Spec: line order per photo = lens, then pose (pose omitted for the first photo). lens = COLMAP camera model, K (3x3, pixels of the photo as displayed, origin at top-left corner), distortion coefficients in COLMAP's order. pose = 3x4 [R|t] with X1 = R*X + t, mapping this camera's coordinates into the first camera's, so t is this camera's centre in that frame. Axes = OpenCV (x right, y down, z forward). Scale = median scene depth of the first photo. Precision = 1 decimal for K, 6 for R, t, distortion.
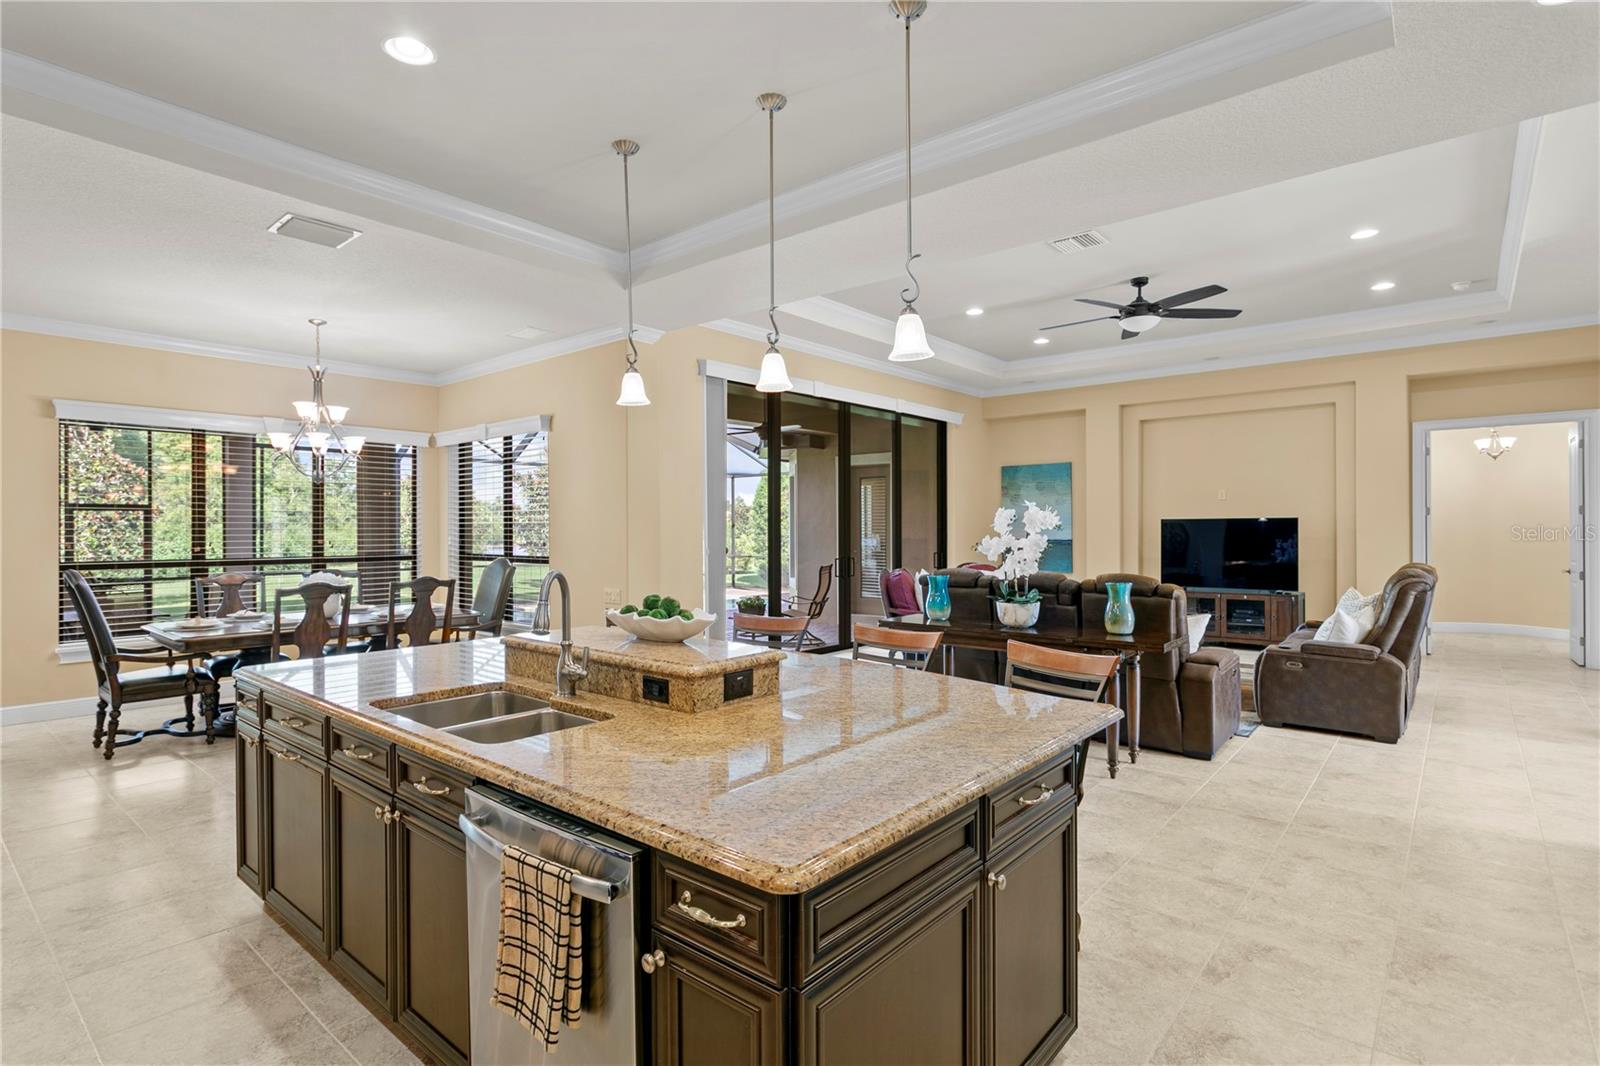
lens RADIAL K [[805.0, 0, 796.3], [0, 805.0, 529.1], [0, 0, 1]] dist [0.000523, 0.003599]
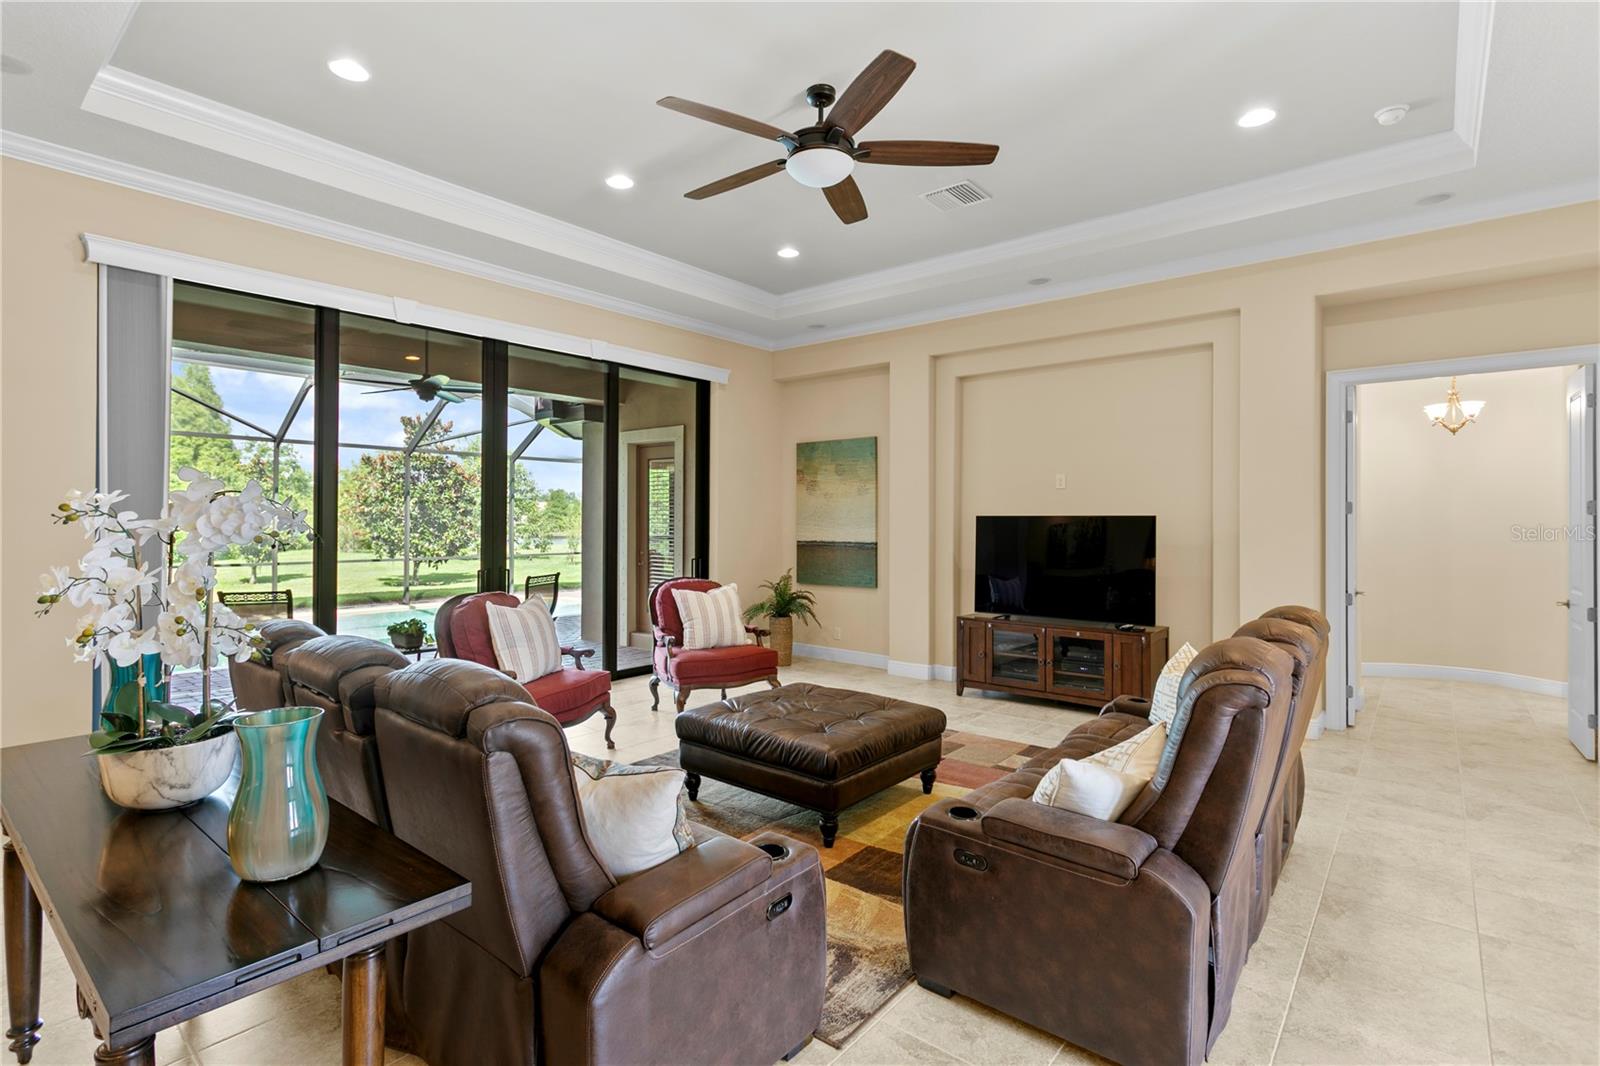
lens RADIAL K [[764.1, 0, 796.5], [0, 764.1, 514.3], [0, 0, 1]] dist [0.004215, 0.003469]
pose [[0.999962, 0.008678, -0.001268, 0.319569], [-0.008687, 0.999936, -0.007298, -0.007906], [0.001204, 0.007309, 0.999973, 0.359405]]
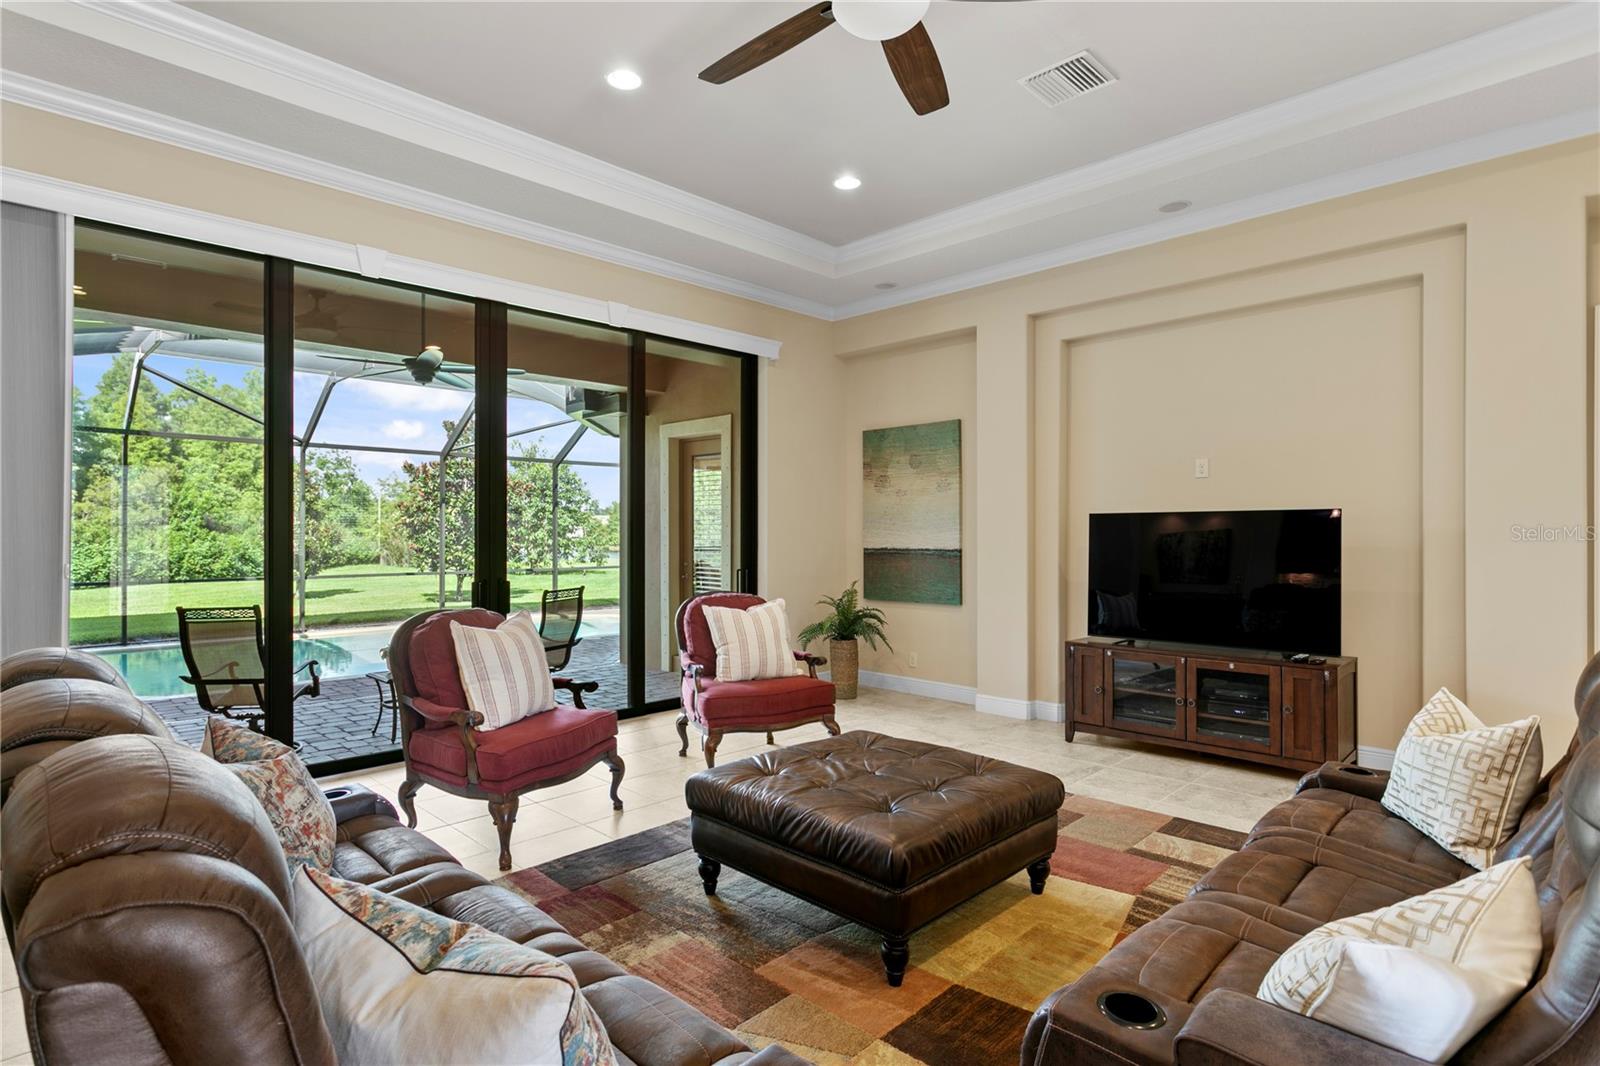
lens RADIAL K [[805.0, 0, 801.5], [0, 805.0, 535.6], [0, 0, 1]] dist [0.000523, 0.003599]
pose [[0.996055, 0.003852, -0.088659, 0.328303], [-0.003604, 0.999989, 0.002959, 0.002018], [0.088670, -0.002628, 0.996058, 0.465289]]
